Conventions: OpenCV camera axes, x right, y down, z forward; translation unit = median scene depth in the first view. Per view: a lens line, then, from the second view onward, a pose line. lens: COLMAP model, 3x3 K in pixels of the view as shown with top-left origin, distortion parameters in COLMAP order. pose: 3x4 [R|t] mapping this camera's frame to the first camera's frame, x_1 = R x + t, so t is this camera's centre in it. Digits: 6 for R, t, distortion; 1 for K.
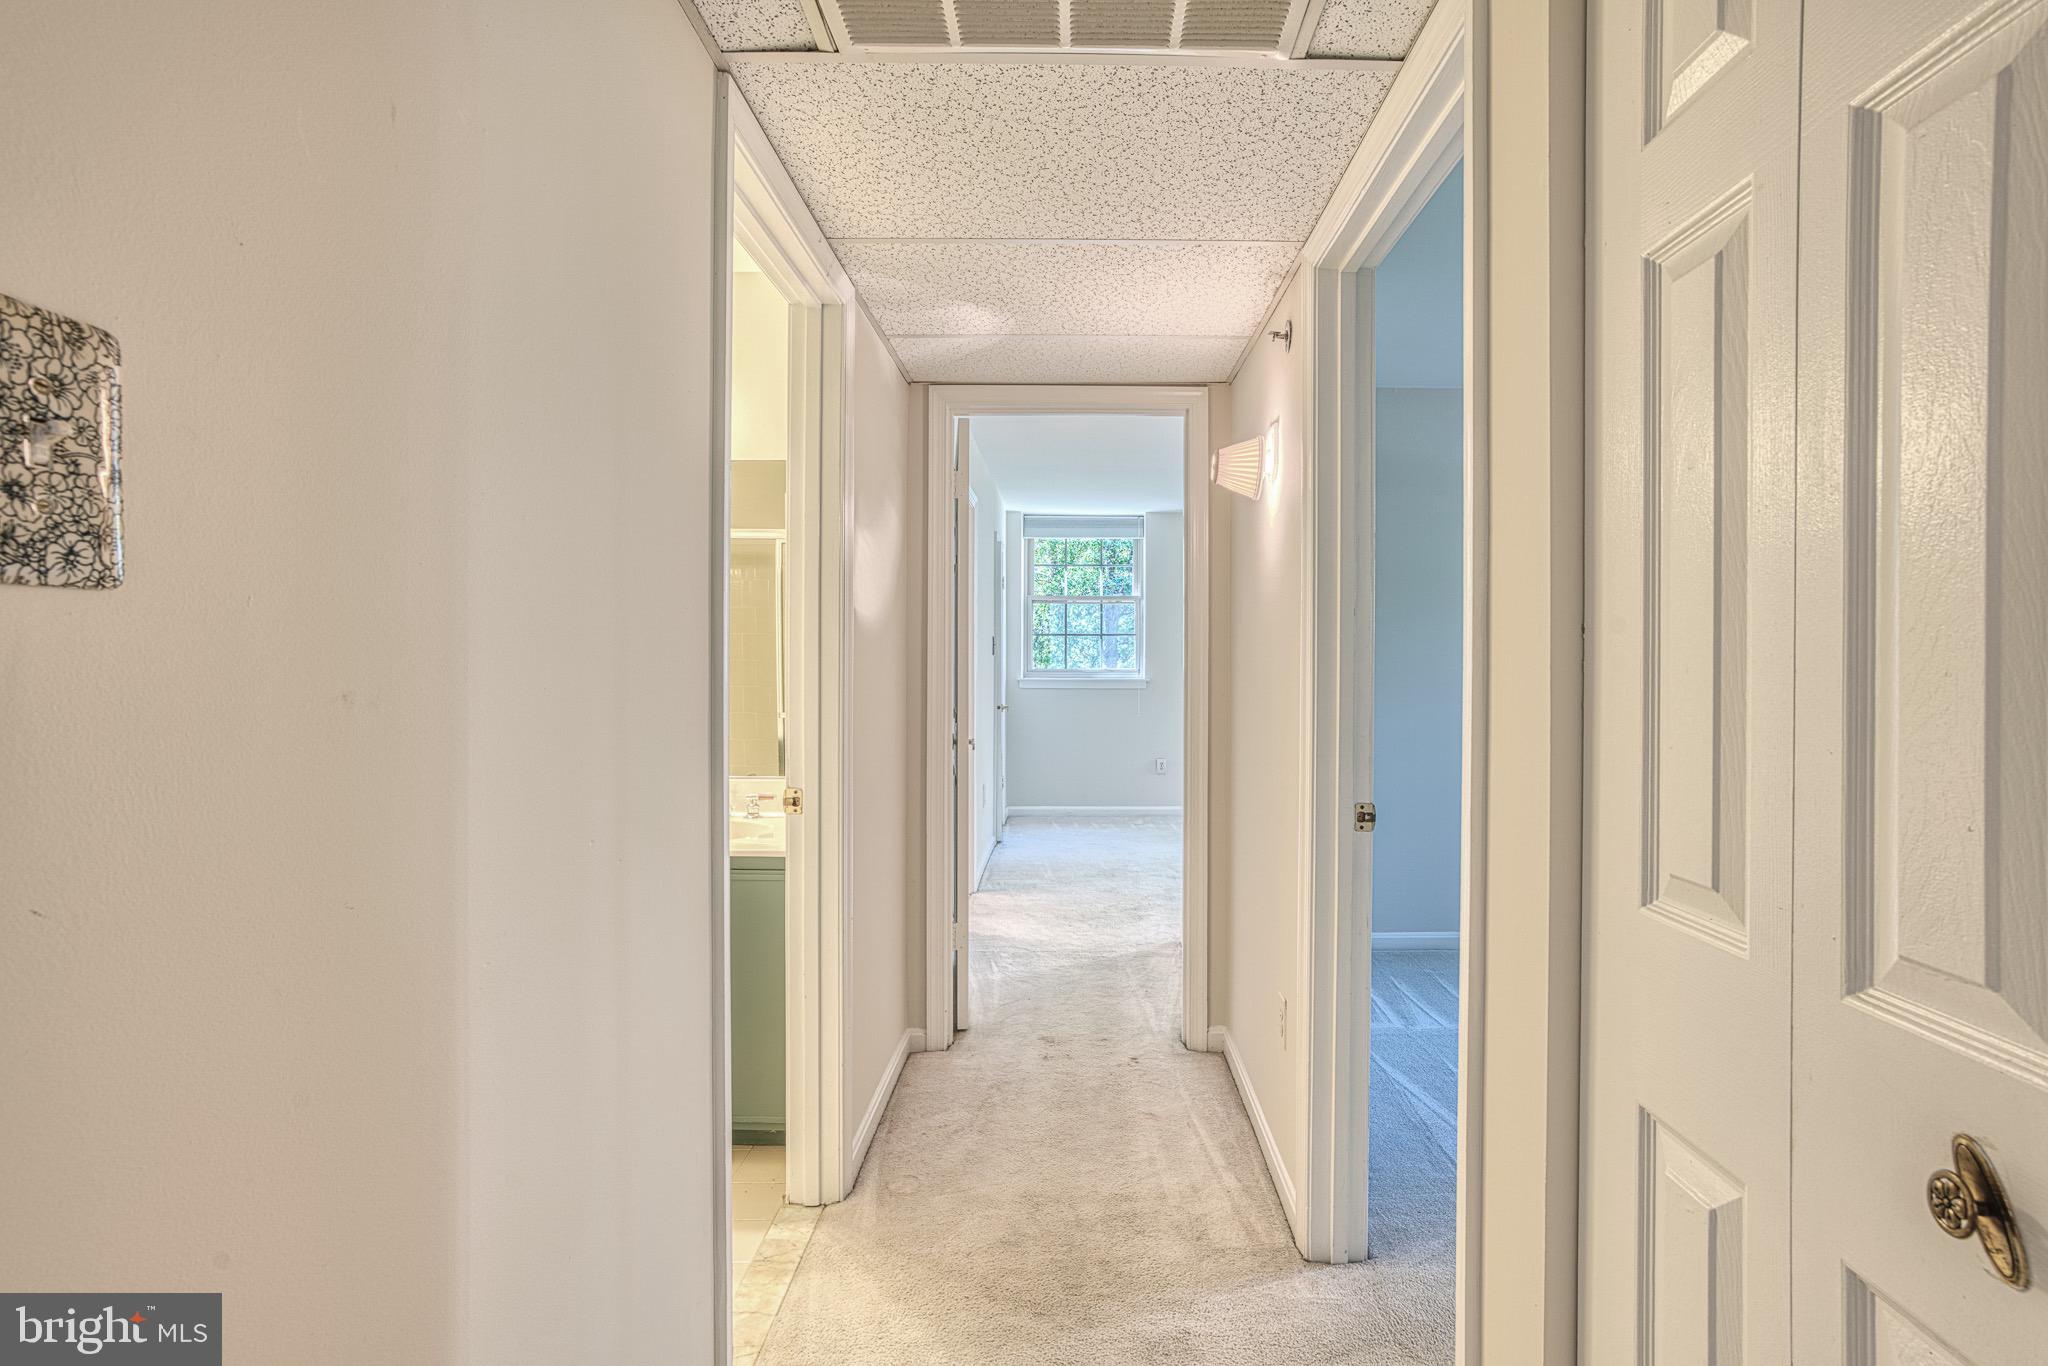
lens RADIAL K [[966.7, 0, 1024.0], [0, 966.7, 683.0], [0, 0, 1]] dist [-0.074893, 0.027167]
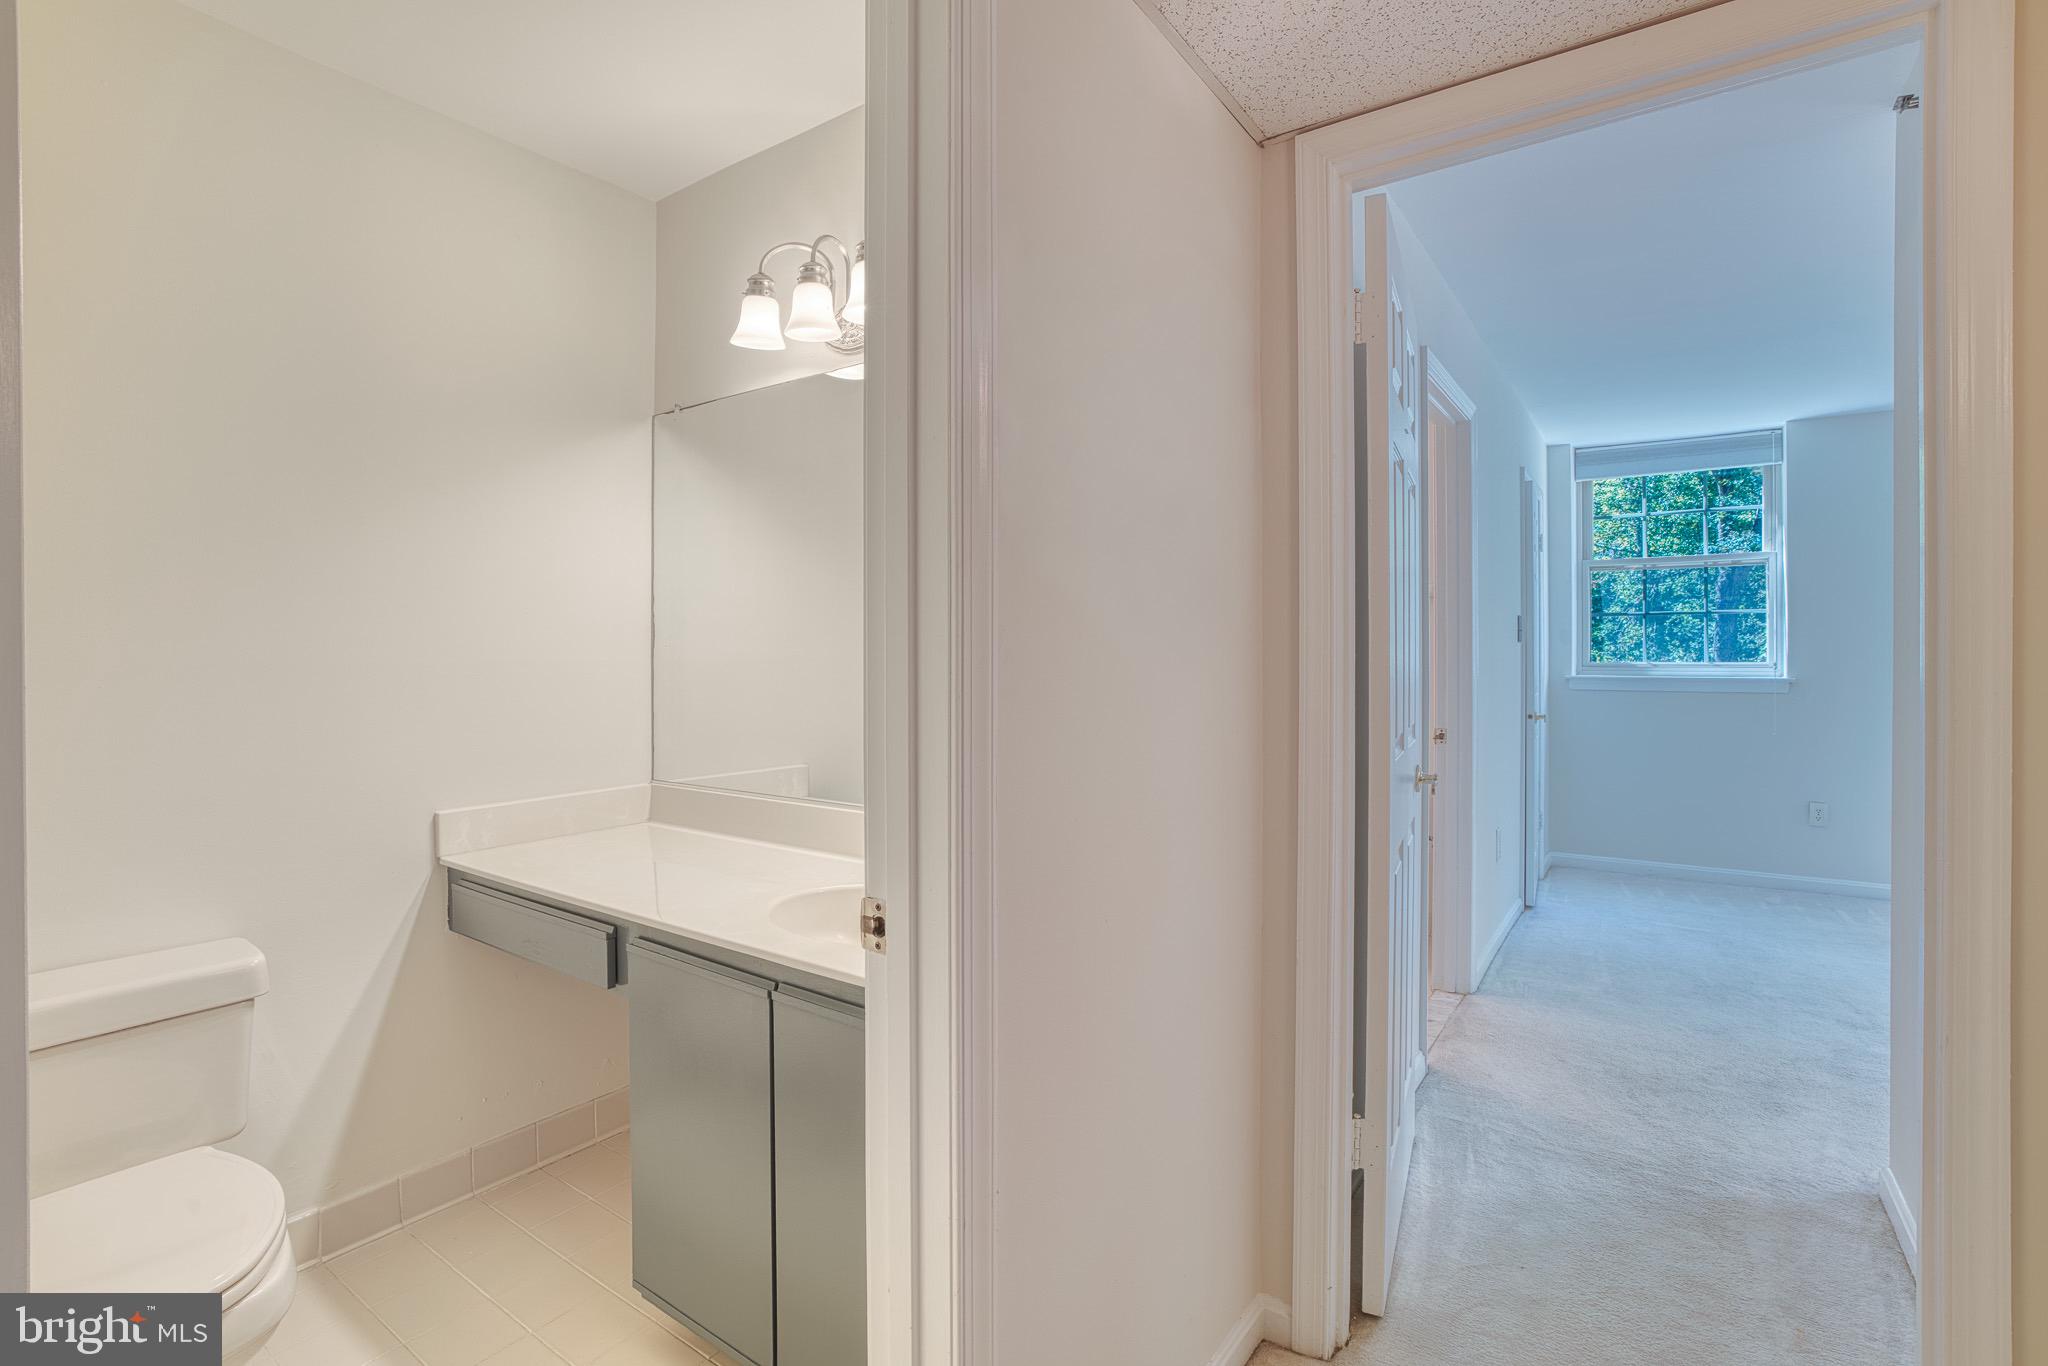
lens RADIAL K [[929.1, 0, 1024.8], [0, 929.1, 654.2], [0, 0, 1]] dist [-0.063488, 0.024034]
pose [[0.839584, -0.000003, -0.543230, 0.036931], [-0.013701, 0.999682, -0.021180, -0.001523], [0.543058, 0.025225, 0.839316, 0.339884]]
